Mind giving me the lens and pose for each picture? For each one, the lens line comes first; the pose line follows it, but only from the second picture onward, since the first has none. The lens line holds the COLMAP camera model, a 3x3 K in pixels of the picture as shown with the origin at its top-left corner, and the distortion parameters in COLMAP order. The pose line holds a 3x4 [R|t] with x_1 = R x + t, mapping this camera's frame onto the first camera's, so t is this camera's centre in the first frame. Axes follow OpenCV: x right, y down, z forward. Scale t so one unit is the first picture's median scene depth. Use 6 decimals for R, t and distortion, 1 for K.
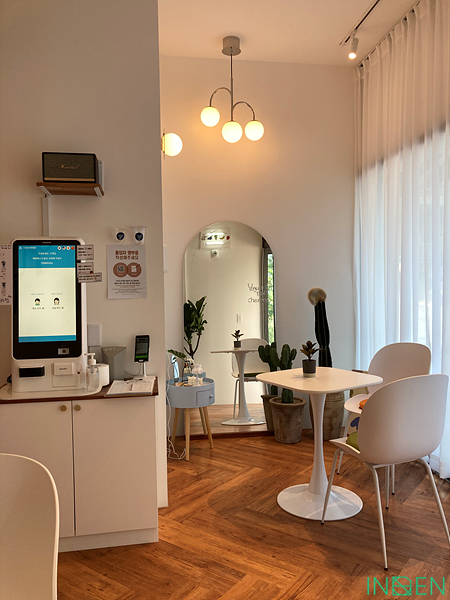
lens RADIAL K [[490.1, 0, 225.0], [0, 490.1, 300.0], [0, 0, 1]] dist [0.013241, -0.004394]
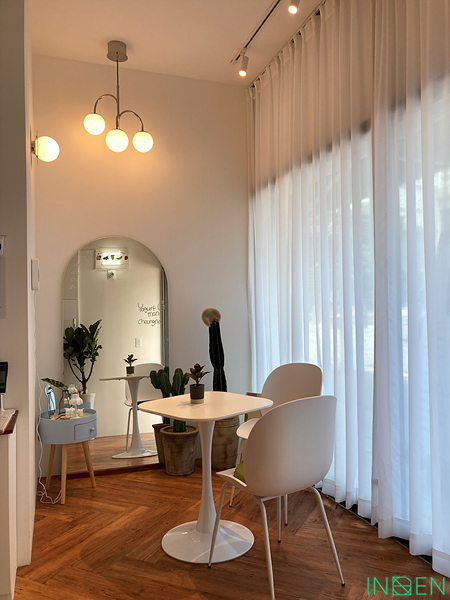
lens RADIAL K [[490.1, 0, 225.0], [0, 490.1, 300.0], [0, 0, 1]] dist [0.013241, -0.004394]
pose [[0.982796, 0.000528, 0.184694, 0.044894], [0.008669, 0.998762, -0.048986, 0.007398], [-0.184491, 0.049744, 0.981575, 0.063421]]
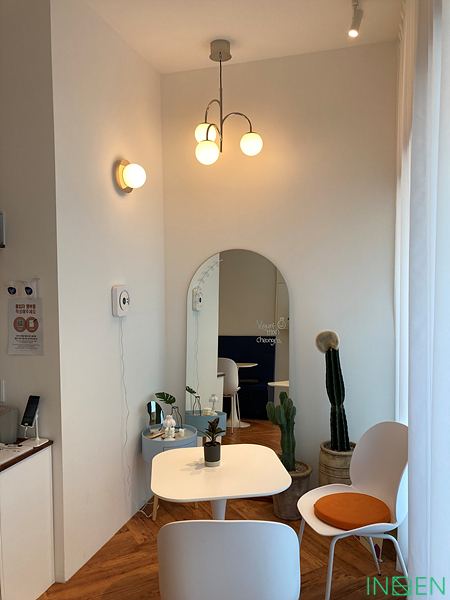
lens RADIAL K [[487.6, 0, 225.0], [0, 487.6, 300.0], [0, 0, 1]] dist [0.038374, -0.000058]
pose [[0.905469, 0.017758, -0.424040, 0.422372], [-0.012100, 0.999798, 0.016032, -0.098638], [0.424239, -0.009386, 0.905501, 0.233270]]
